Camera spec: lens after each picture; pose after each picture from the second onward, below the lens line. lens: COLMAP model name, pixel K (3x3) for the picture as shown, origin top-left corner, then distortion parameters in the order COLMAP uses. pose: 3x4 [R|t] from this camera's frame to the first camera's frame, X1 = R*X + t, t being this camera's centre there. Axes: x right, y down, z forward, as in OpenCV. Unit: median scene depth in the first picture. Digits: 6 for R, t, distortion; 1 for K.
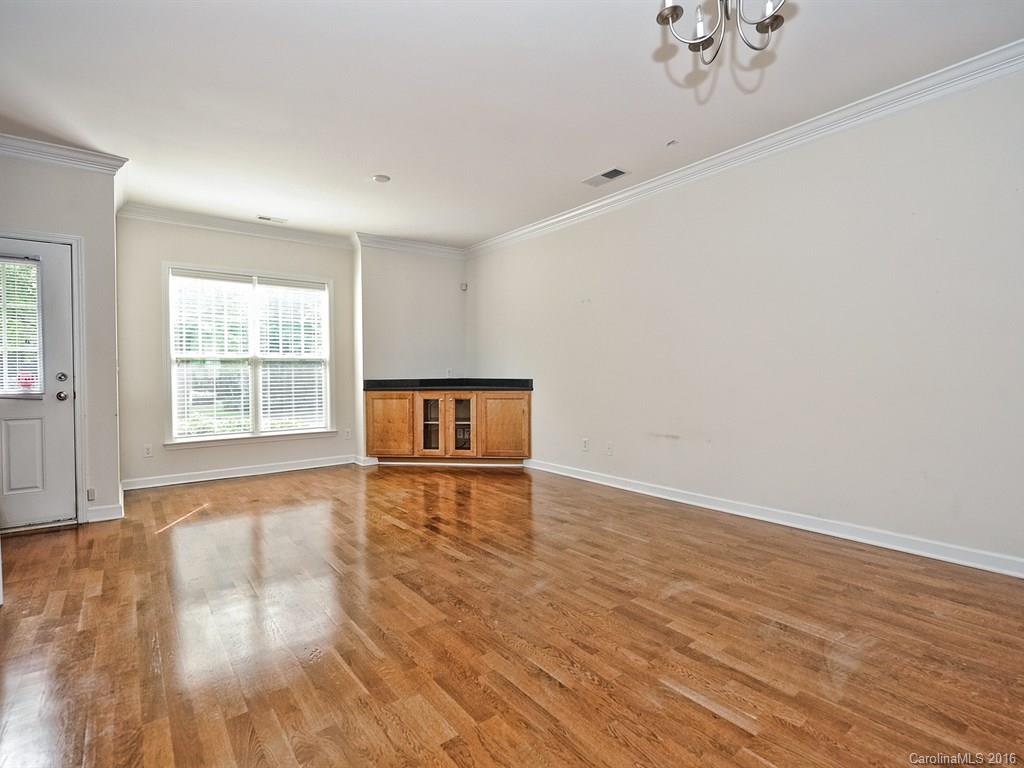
lens RADIAL K [[495.4, 0, 513.3], [0, 495.4, 380.7], [0, 0, 1]] dist [0.005838, -0.000882]
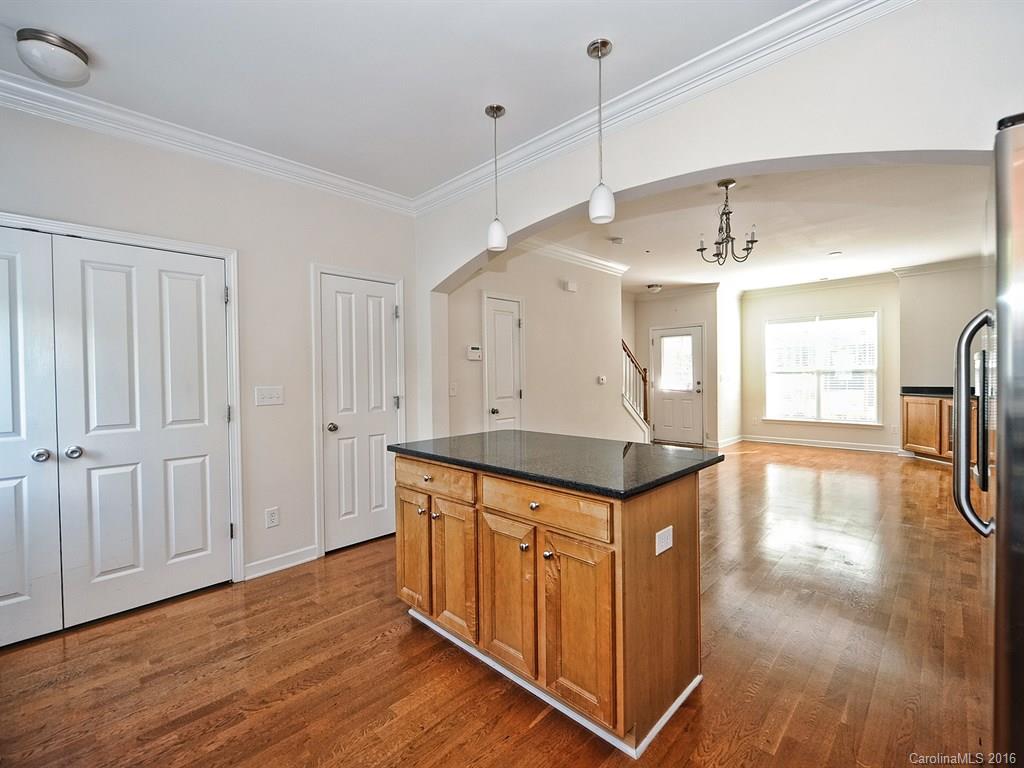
lens RADIAL K [[464.0, 0, 519.6], [0, 464.0, 376.3], [0, 0, 1]] dist [0.003943, 0.000360]
pose [[0.158687, 0.013199, -0.987241, 0.779593], [-0.000939, 0.999912, 0.013217, -0.046677], [0.987328, -0.001170, 0.158686, -0.128858]]
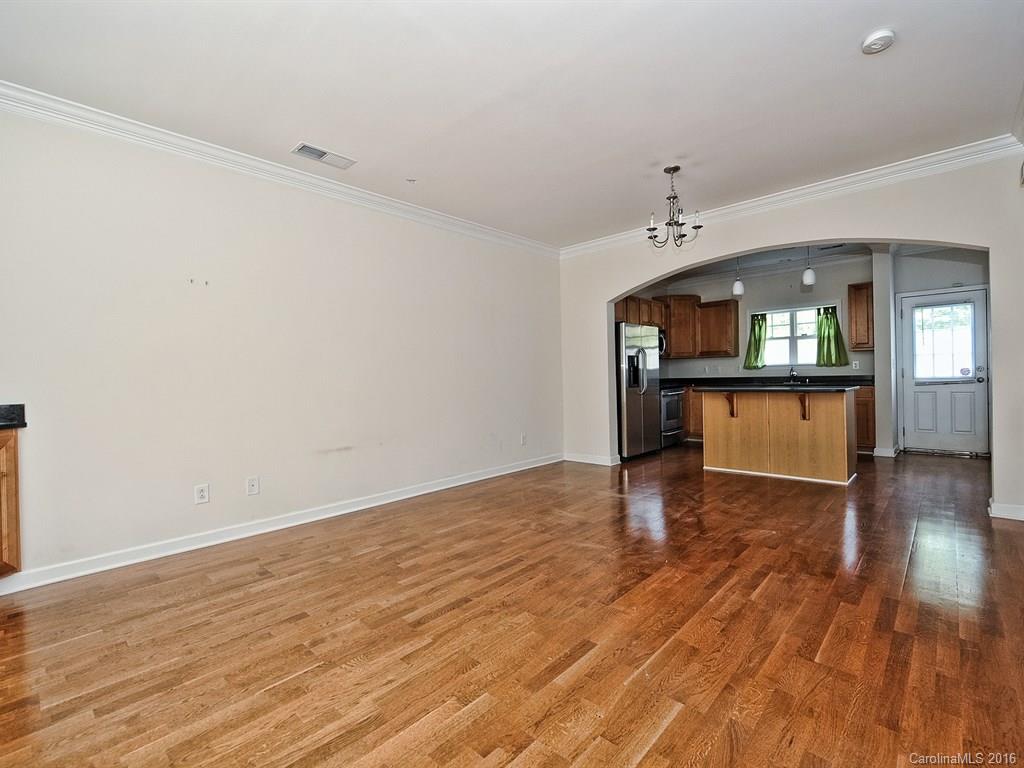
lens RADIAL K [[465.2, 0, 516.6], [0, 465.2, 380.3], [0, 0, 1]] dist [0.003128, -0.000049]
pose [[-0.158163, 0.005575, 0.987397, -0.531856], [0.038780, 0.999248, 0.000570, -0.008814], [-0.986651, 0.038382, -0.158261, 0.651648]]
